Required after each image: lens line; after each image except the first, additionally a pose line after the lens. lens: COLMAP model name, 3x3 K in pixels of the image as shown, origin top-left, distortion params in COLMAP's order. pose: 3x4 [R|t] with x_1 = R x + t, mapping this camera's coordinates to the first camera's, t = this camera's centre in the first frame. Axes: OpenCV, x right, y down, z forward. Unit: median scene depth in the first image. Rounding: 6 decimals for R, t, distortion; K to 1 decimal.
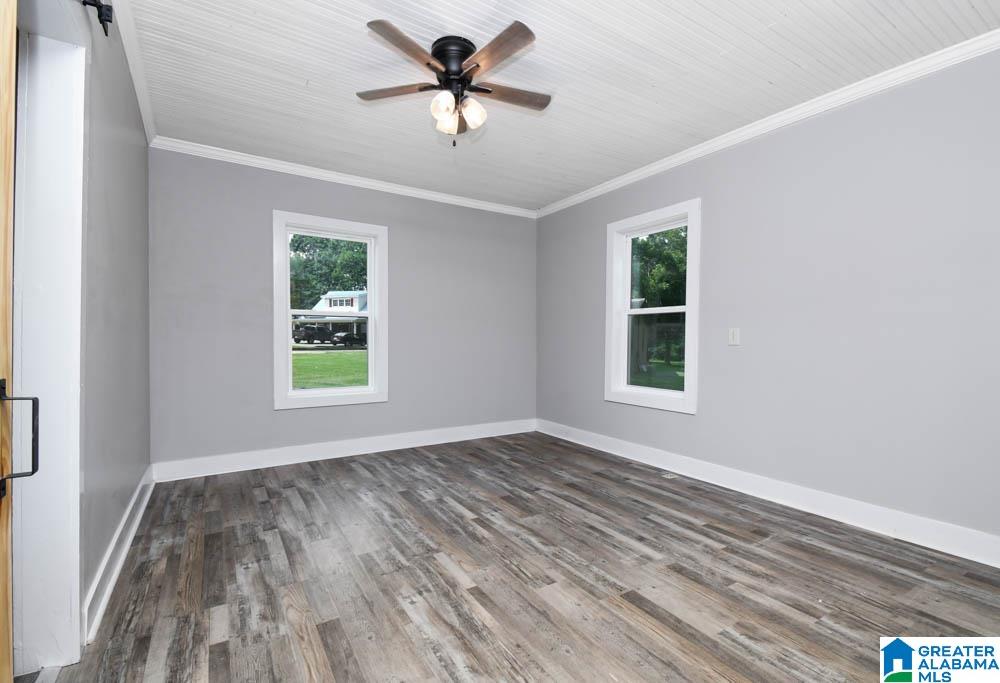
lens RADIAL K [[461.6, 0, 498.9], [0, 461.6, 347.0], [0, 0, 1]] dist [0.023840, -0.000275]
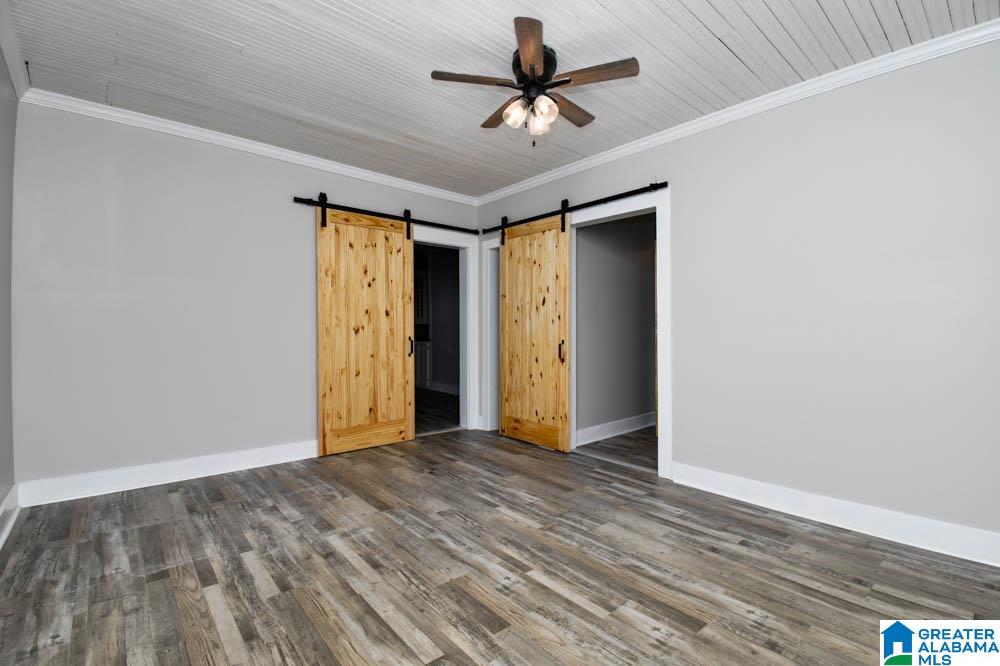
lens RADIAL K [[444.4, 0, 501.4], [0, 444.4, 332.3], [0, 0, 1]] dist [0.015652, -0.018816]
pose [[-0.987251, -0.009536, -0.158886, 0.114844], [-0.012314, 0.999788, 0.016508, -0.026366], [0.158695, 0.018254, -0.987159, 1.780766]]
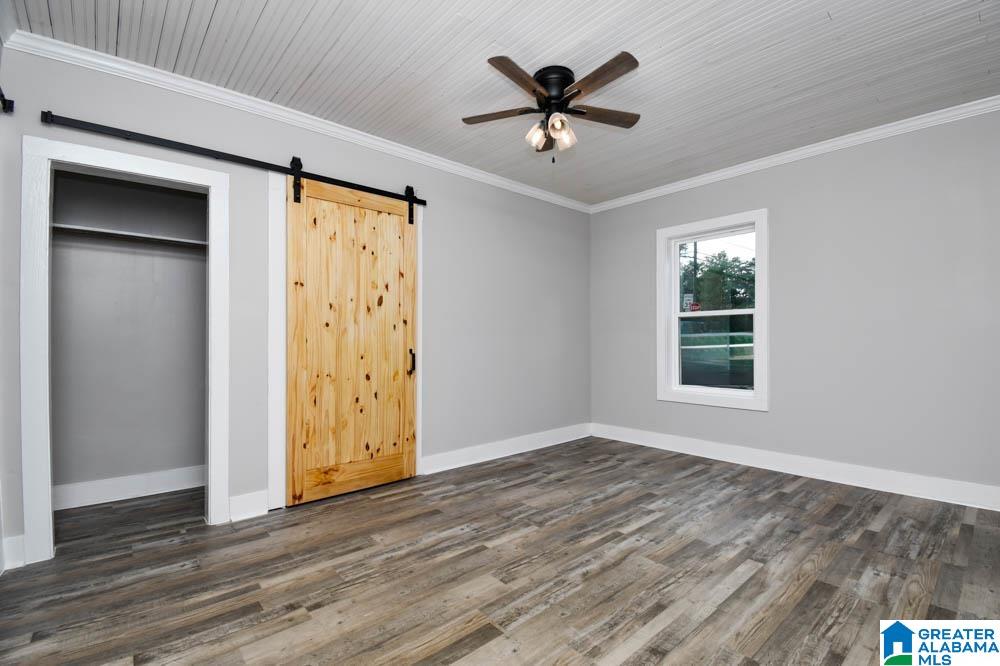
lens RADIAL K [[444.4, 0, 501.4], [0, 444.4, 332.3], [0, 0, 1]] dist [0.015652, -0.018816]
pose [[0.154887, -0.019435, -0.987741, 0.833639], [-0.012036, 0.999695, -0.021558, -0.005943], [0.987859, 0.015227, 0.154606, 0.654384]]
